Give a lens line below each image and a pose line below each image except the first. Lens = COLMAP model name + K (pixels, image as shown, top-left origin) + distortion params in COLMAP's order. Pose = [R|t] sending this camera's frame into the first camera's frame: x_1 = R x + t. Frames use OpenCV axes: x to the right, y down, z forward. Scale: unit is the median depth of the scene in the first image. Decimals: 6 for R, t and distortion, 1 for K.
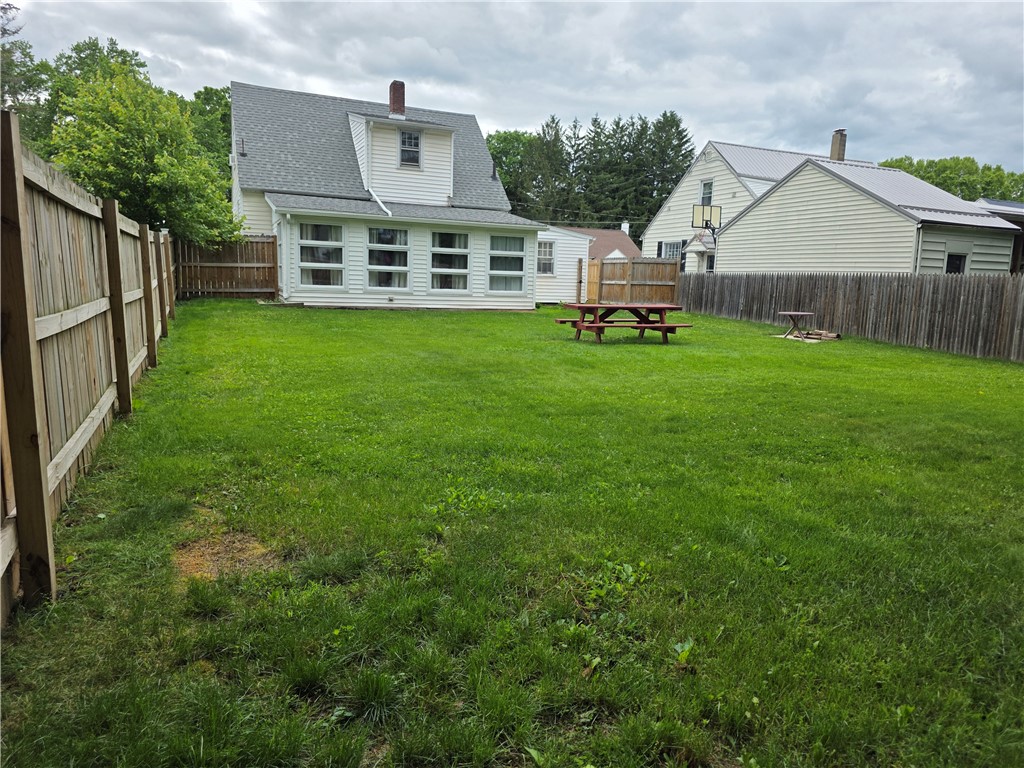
lens RADIAL K [[688.9, 0, 512.0], [0, 688.9, 384.0], [0, 0, 1]] dist [0.027582, -0.002610]
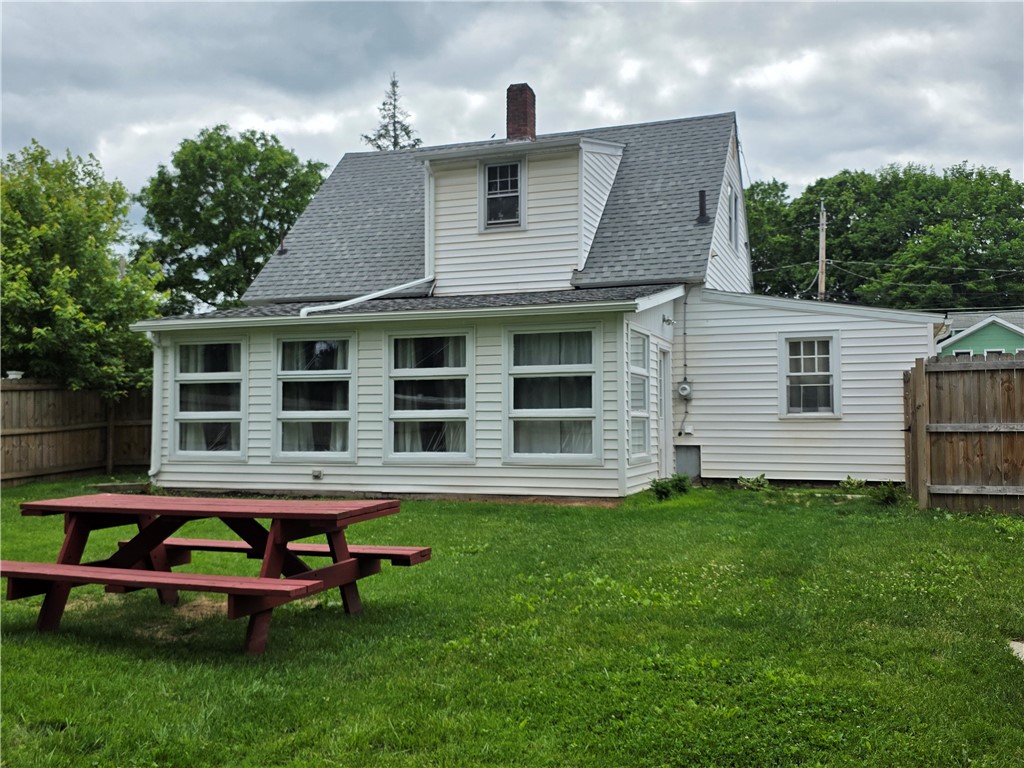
lens RADIAL K [[985.5, 0, 512.0], [0, 985.5, 384.0], [0, 0, 1]] dist [0.020618, 0.000707]
pose [[0.738188, -0.065085, -0.671448, 0.404338], [-0.074404, 0.981407, -0.176929, -0.067272], [0.670479, 0.180565, 0.719621, 0.534830]]
